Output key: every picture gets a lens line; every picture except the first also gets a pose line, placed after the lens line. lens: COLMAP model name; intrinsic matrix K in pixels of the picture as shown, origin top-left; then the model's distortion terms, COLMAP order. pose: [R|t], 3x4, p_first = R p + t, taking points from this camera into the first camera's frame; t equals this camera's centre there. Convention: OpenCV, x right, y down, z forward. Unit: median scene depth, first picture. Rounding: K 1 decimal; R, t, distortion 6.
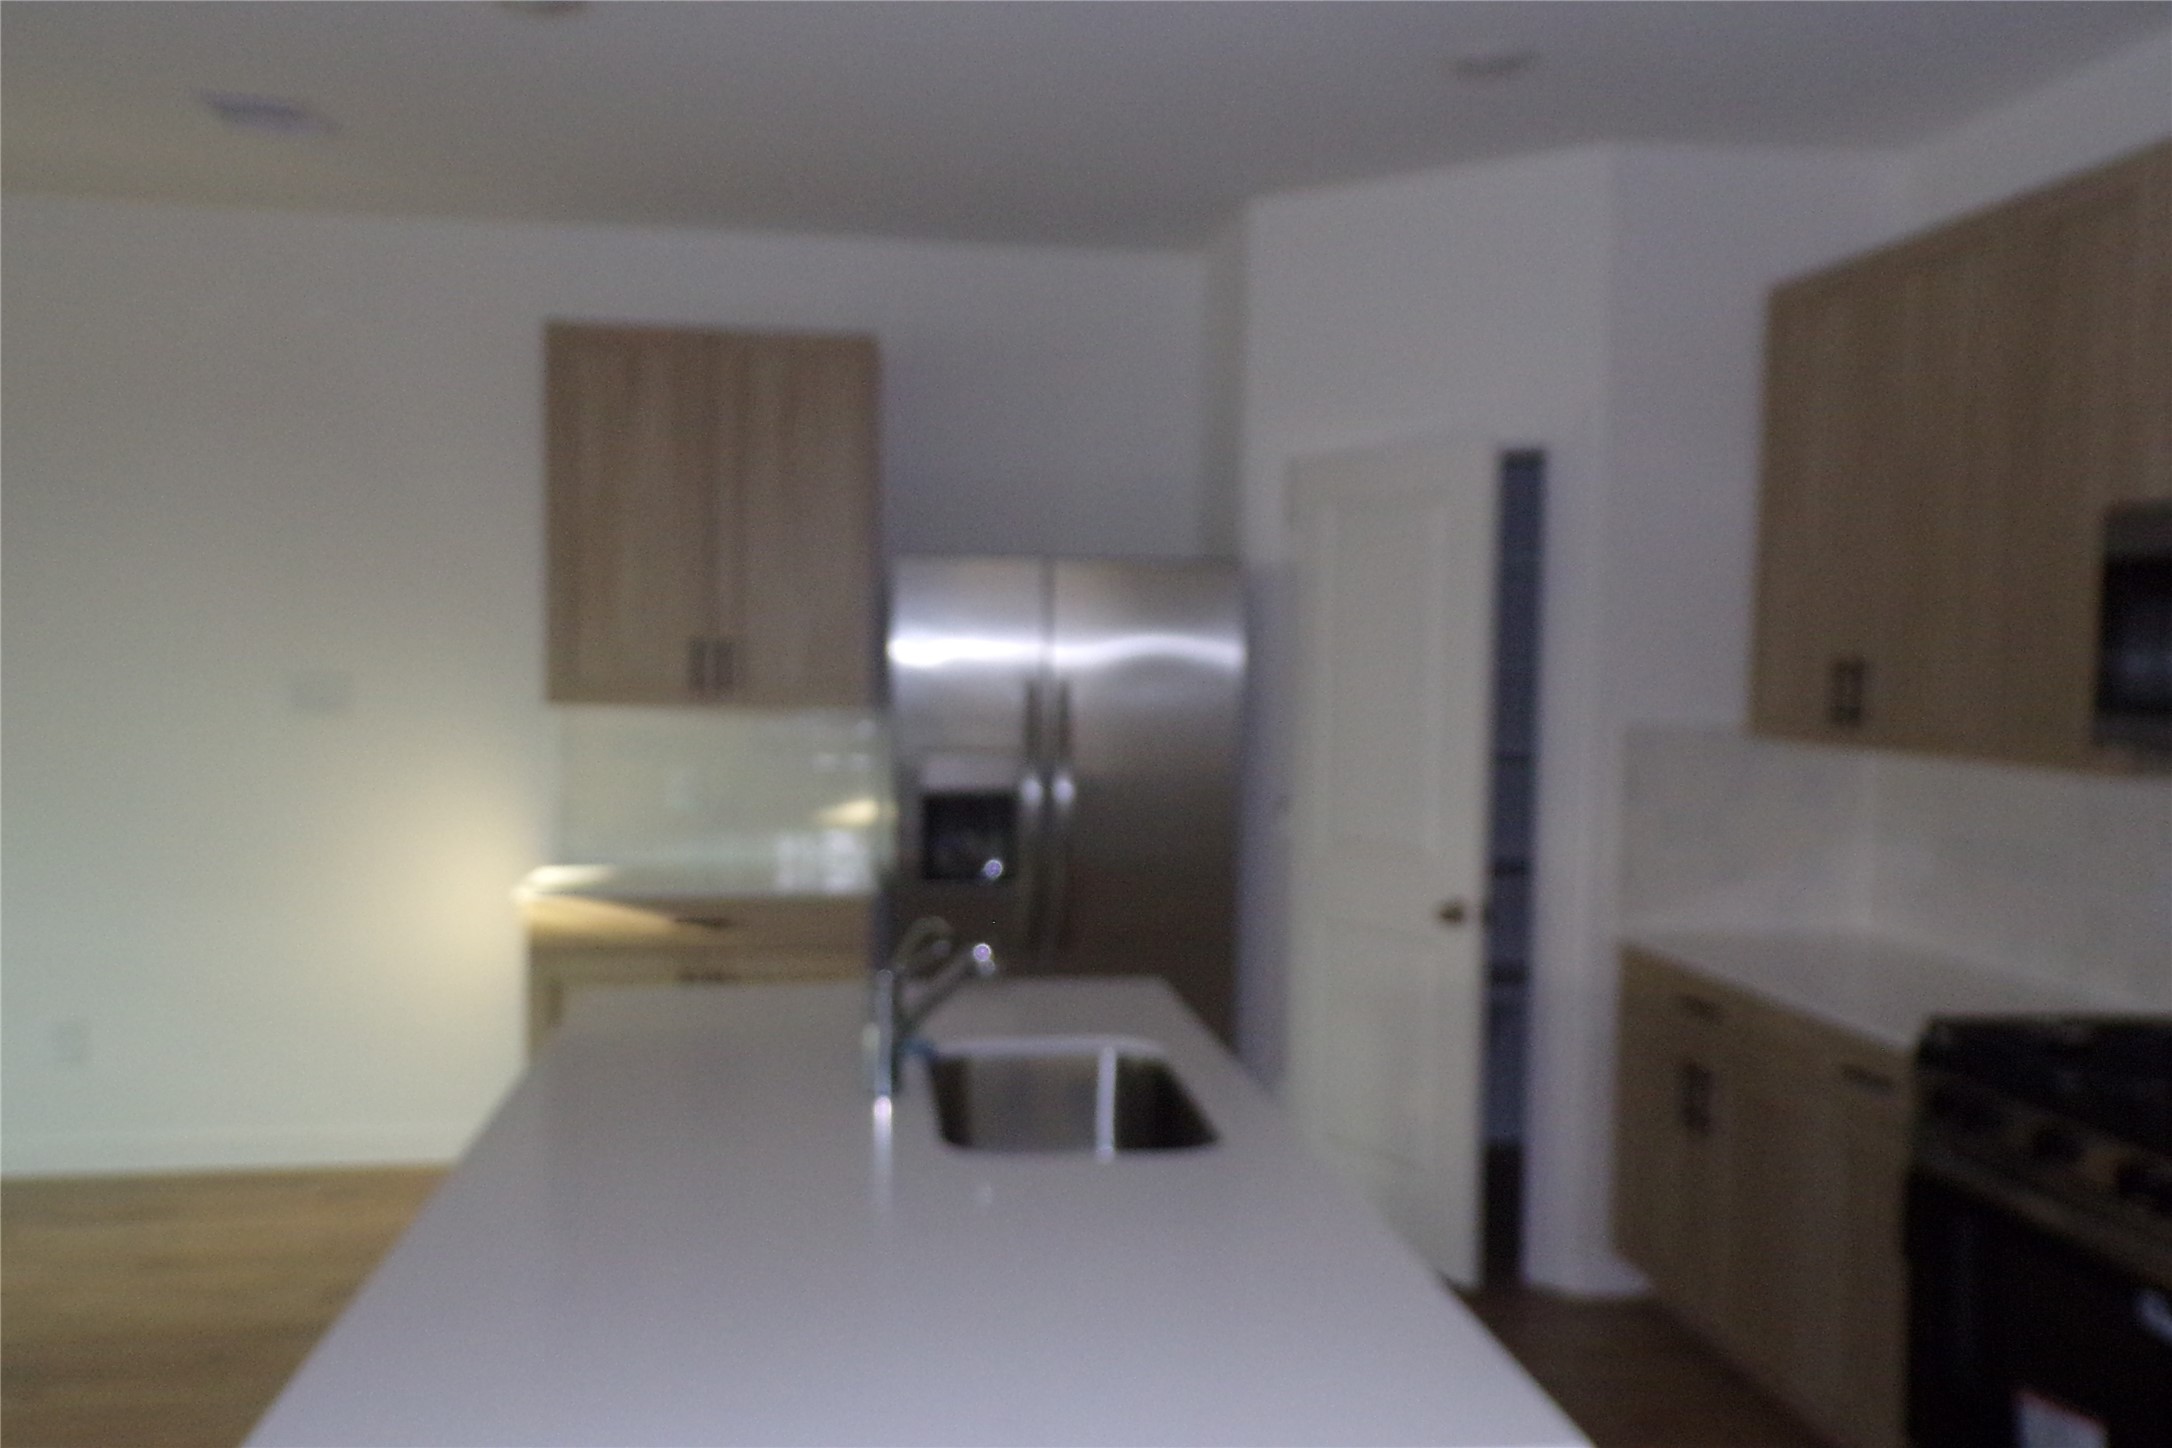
lens RADIAL K [[1772.5, 0, 1086.0], [0, 1772.5, 724.0], [0, 0, 1]] dist [-0.005089, 0.013515]
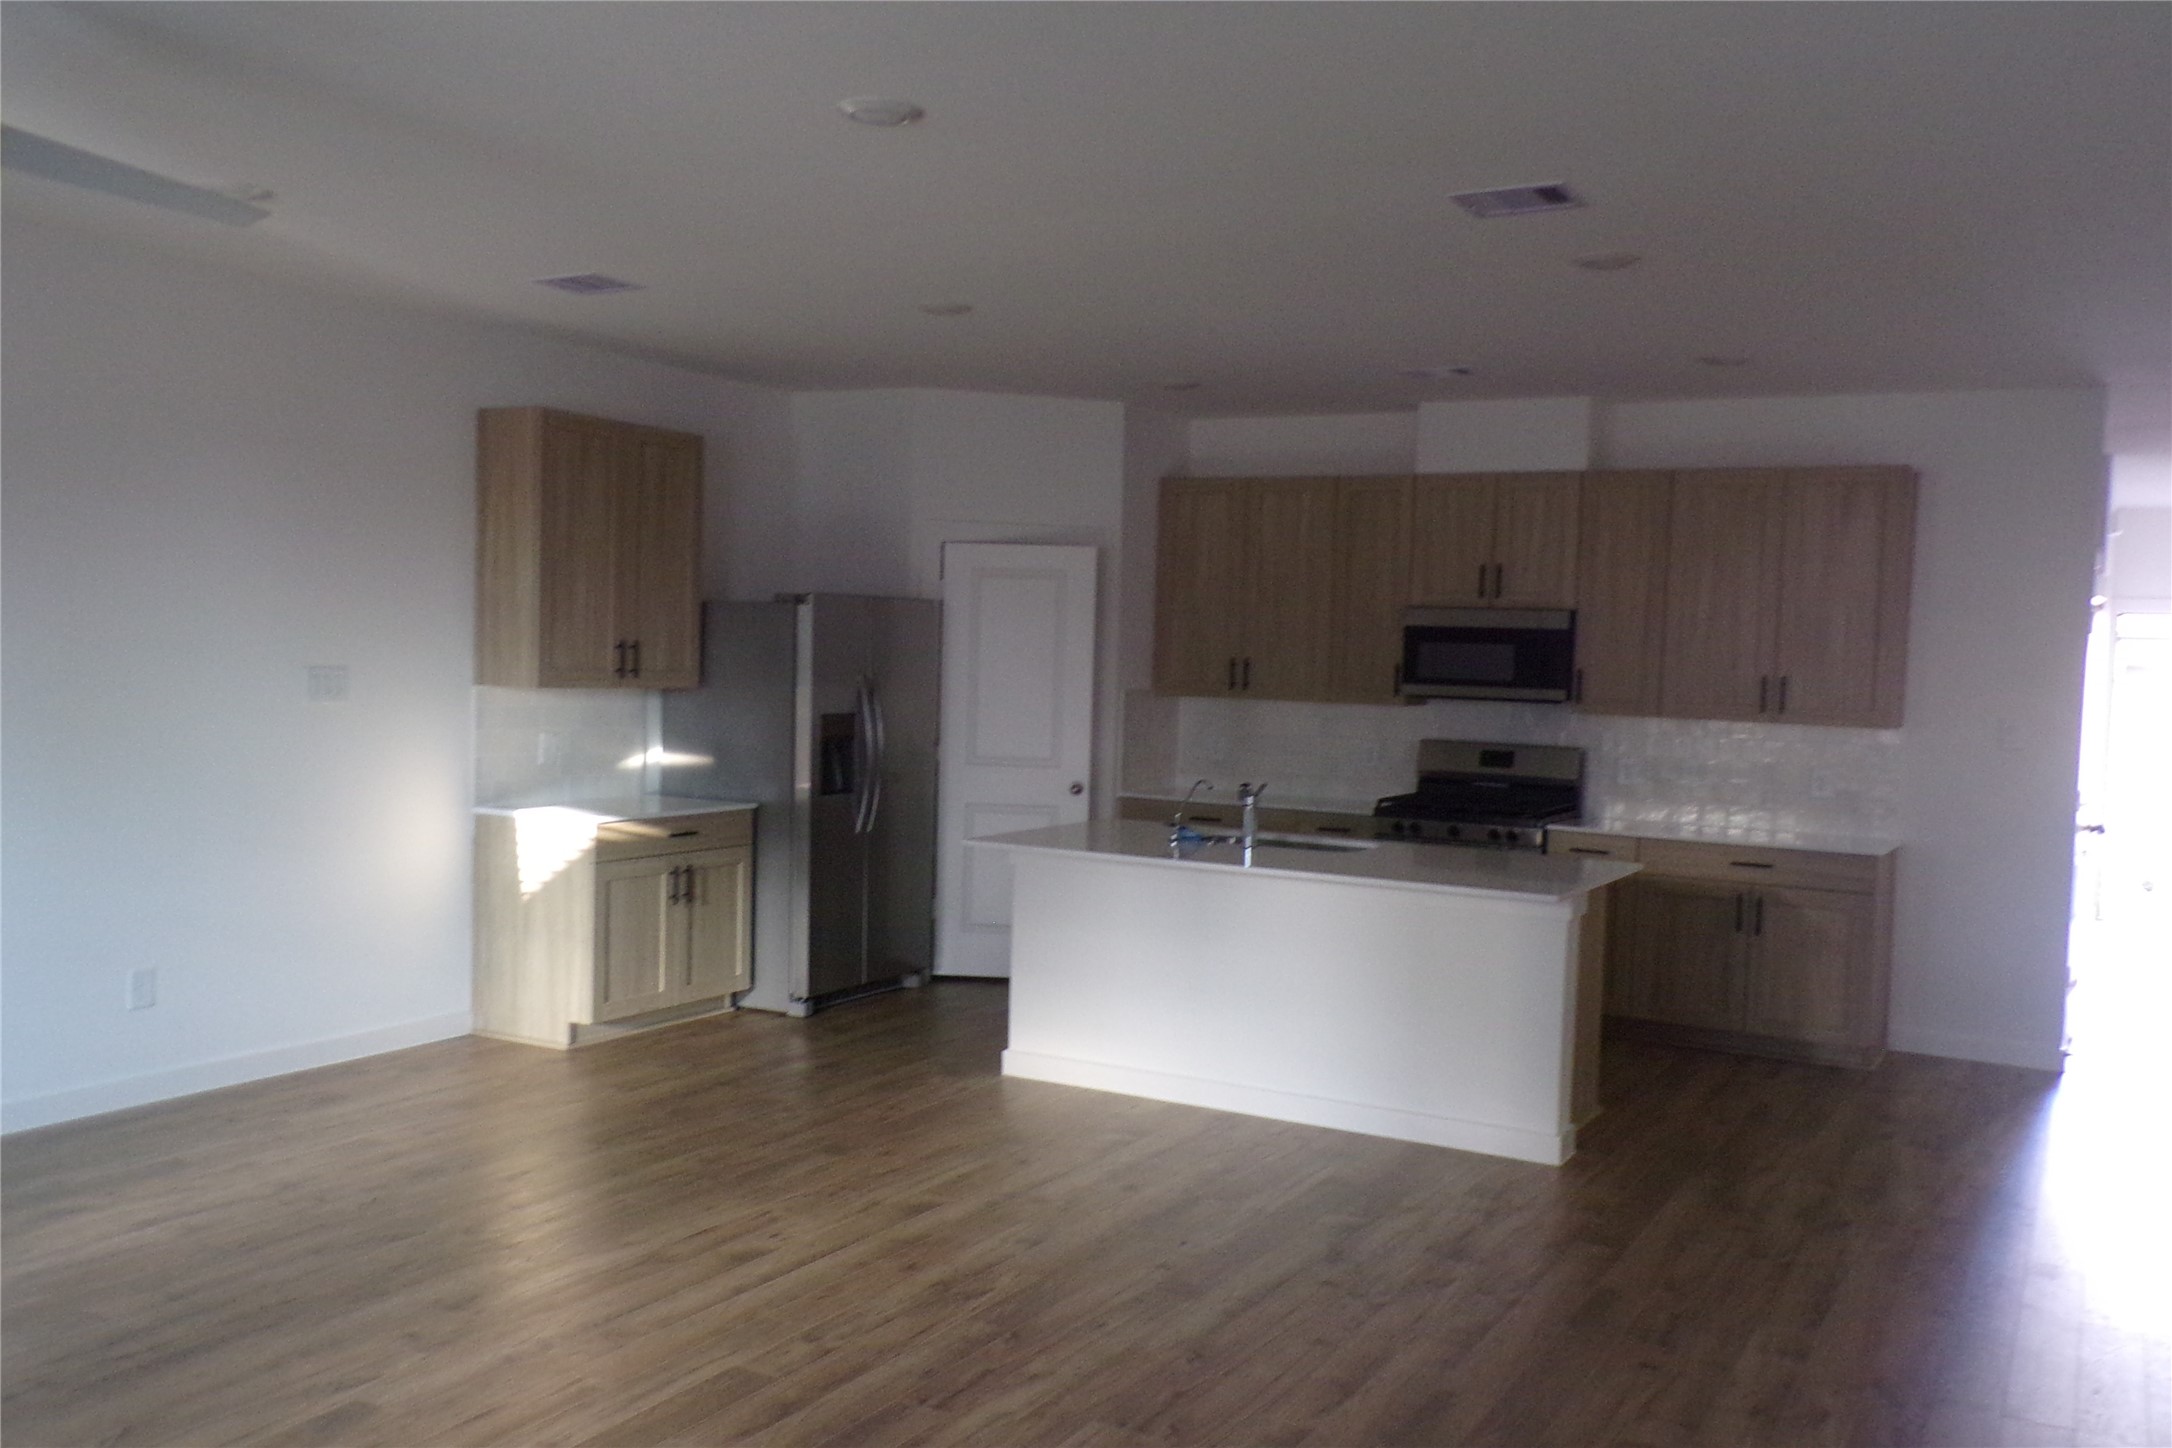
lens RADIAL K [[1772.5, 0, 1086.0], [0, 1772.5, 724.0], [0, 0, 1]] dist [-0.005089, 0.013515]
pose [[0.631737, -0.029456, 0.774623, -1.232775], [0.016554, 0.999563, 0.024509, -0.009911], [-0.775006, -0.002660, 0.631948, -0.215464]]
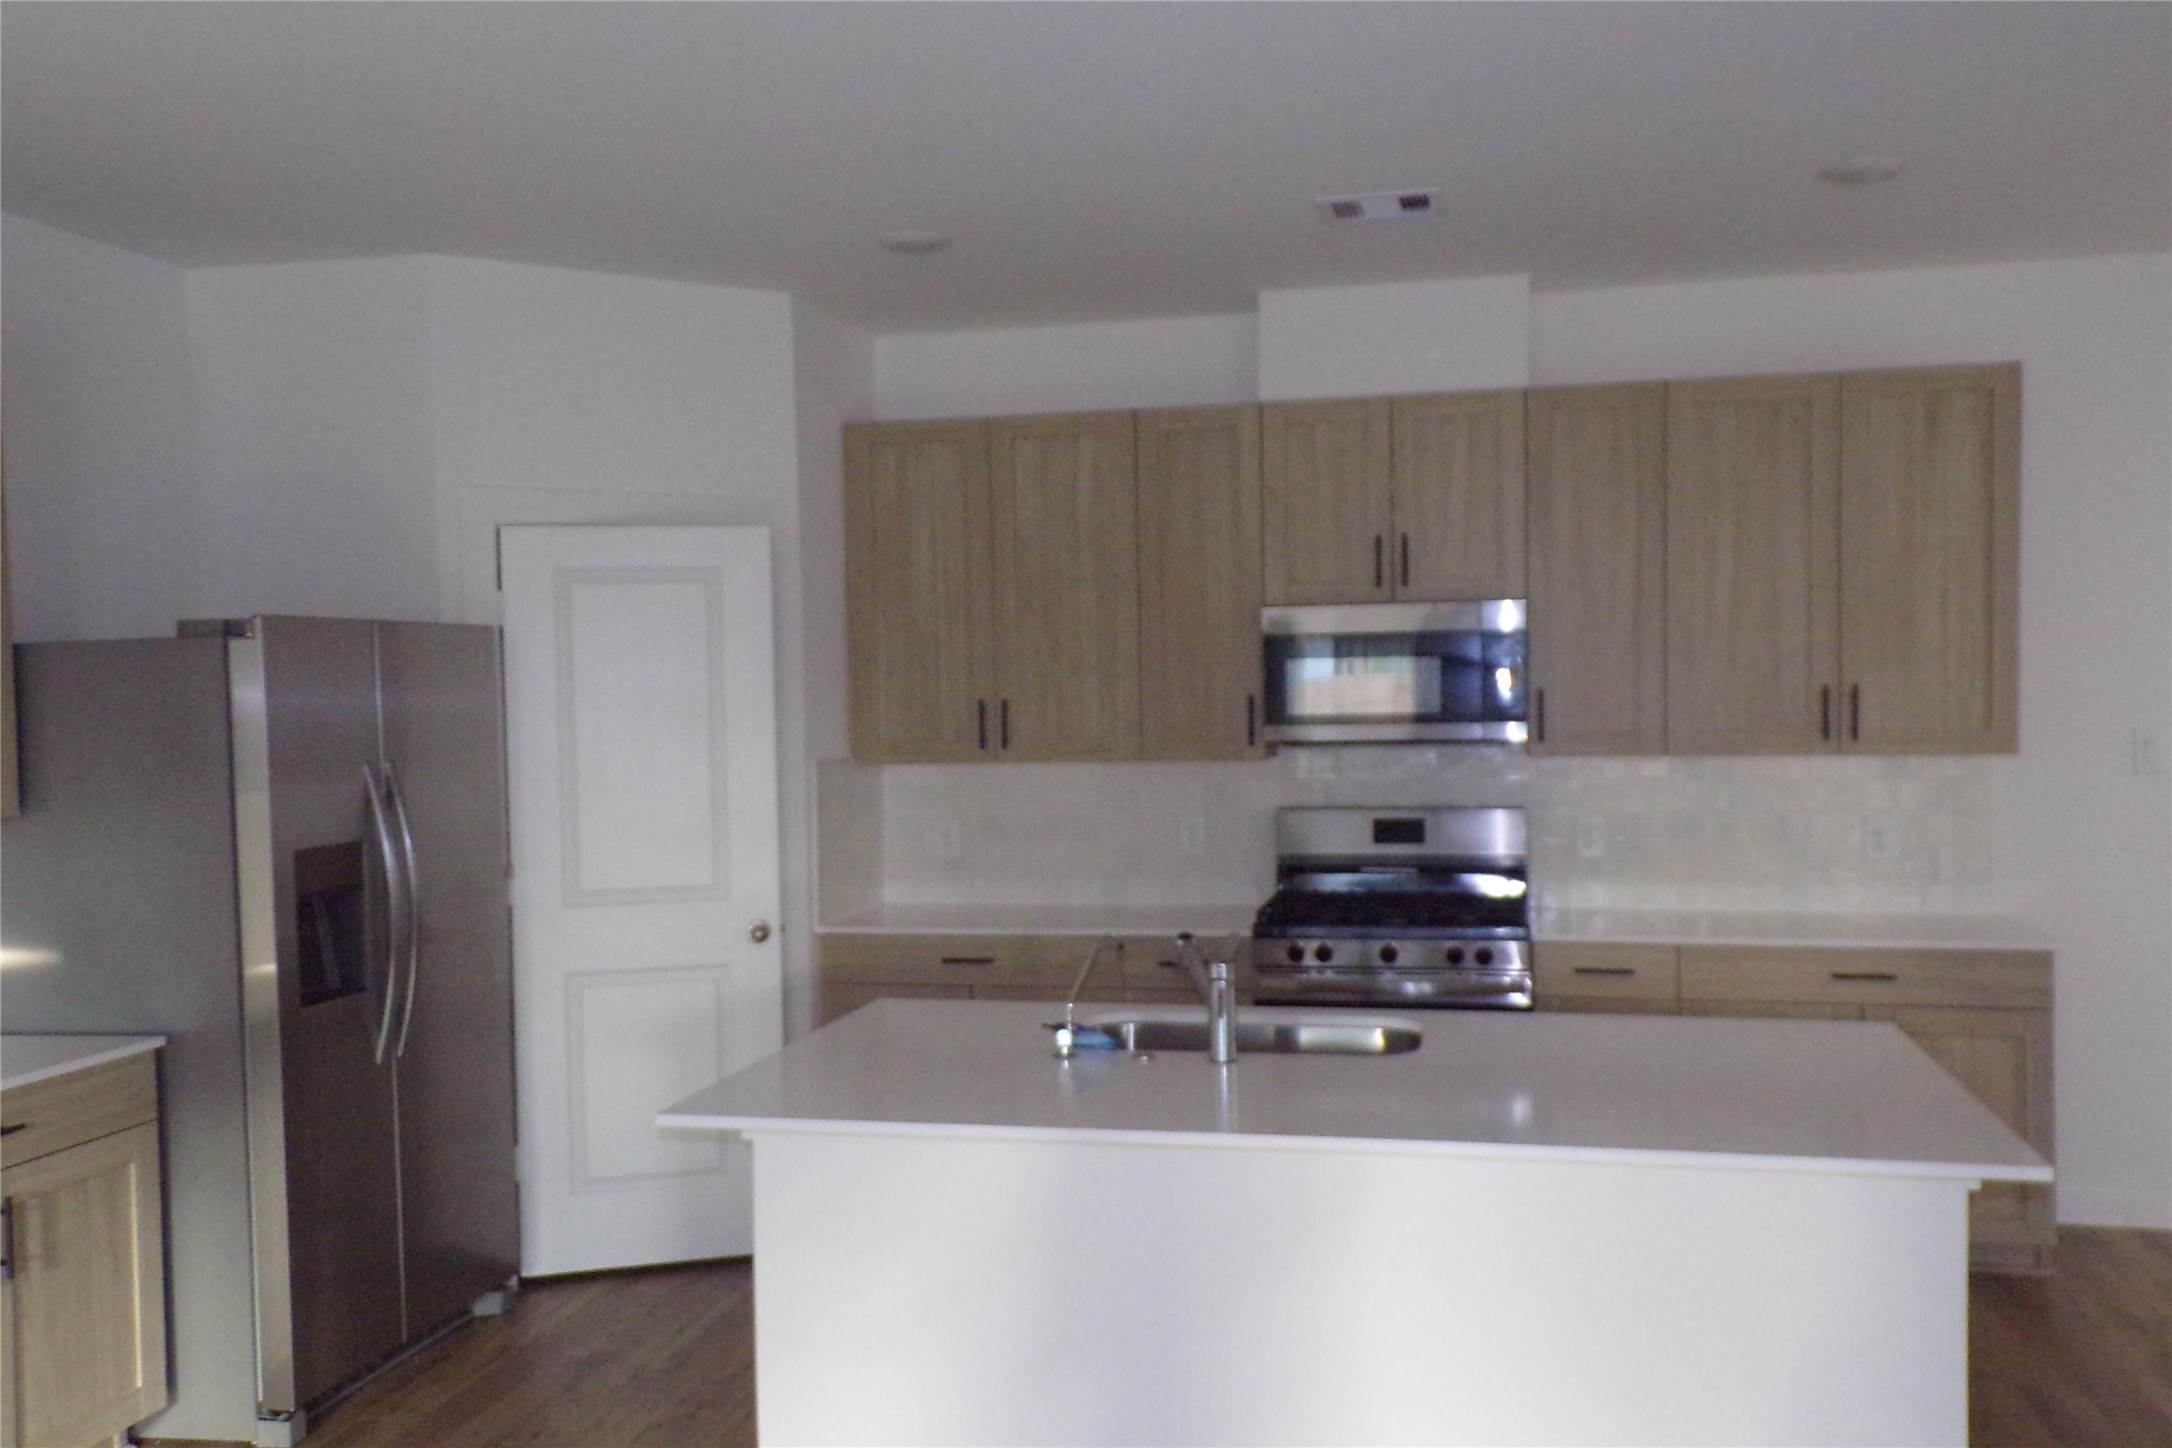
lens RADIAL K [[1772.5, 0, 1086.0], [0, 1772.5, 724.0], [0, 0, 1]] dist [-0.005089, 0.013515]
pose [[0.380832, -0.040689, 0.923748, -0.736873], [0.069393, 0.997472, 0.015327, -0.029165], [-0.922037, 0.058265, 0.382693, 0.350827]]
